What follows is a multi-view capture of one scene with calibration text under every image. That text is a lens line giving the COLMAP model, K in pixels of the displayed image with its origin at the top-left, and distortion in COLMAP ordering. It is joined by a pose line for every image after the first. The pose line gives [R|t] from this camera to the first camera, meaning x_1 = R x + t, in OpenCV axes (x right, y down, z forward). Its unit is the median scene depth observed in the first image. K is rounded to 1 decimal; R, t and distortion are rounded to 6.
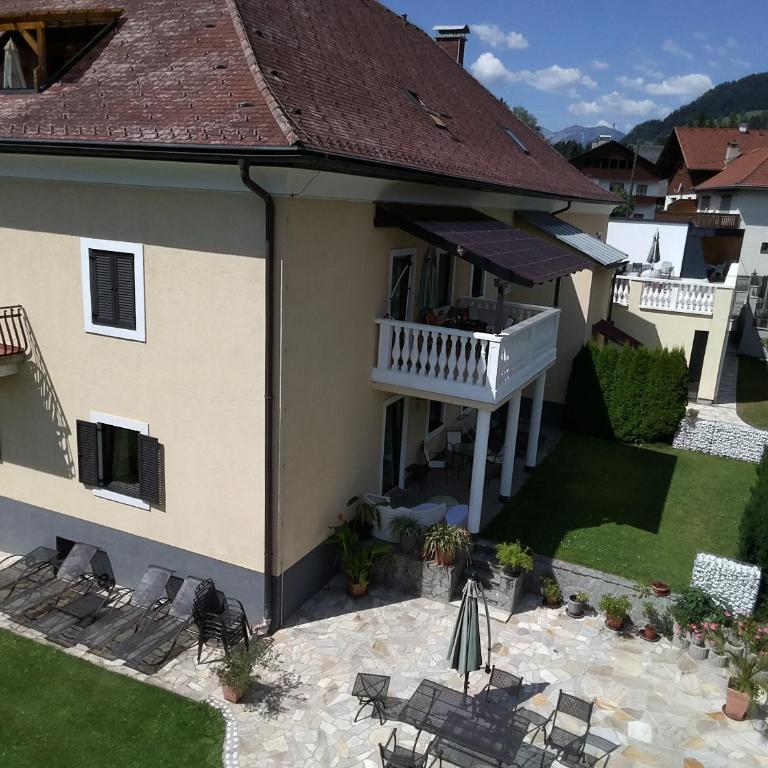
lens RADIAL K [[755.8, 0, 398.9], [0, 755.8, 389.2], [0, 0, 1]] dist [0.044765, 0.000000]
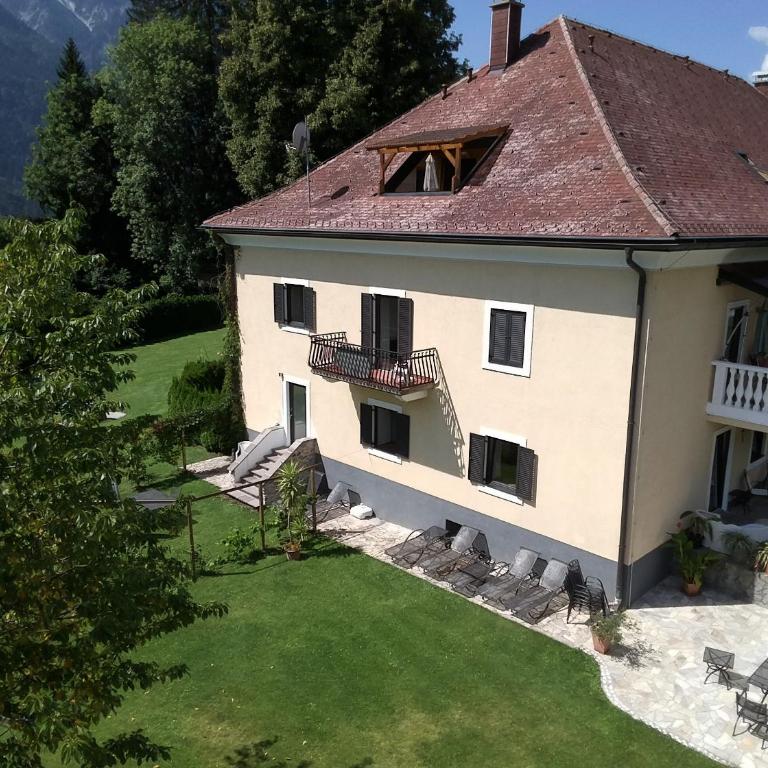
lens RADIAL K [[755.8, 0, 384.6], [0, 755.8, 388.8], [0, 0, 1]] dist [0.044765, 0.000000]
pose [[0.935404, 0.033096, -0.352029, -0.100251], [-0.045130, 0.998642, -0.026031, 0.004139], [0.350690, 0.040237, 0.935627, -0.325027]]
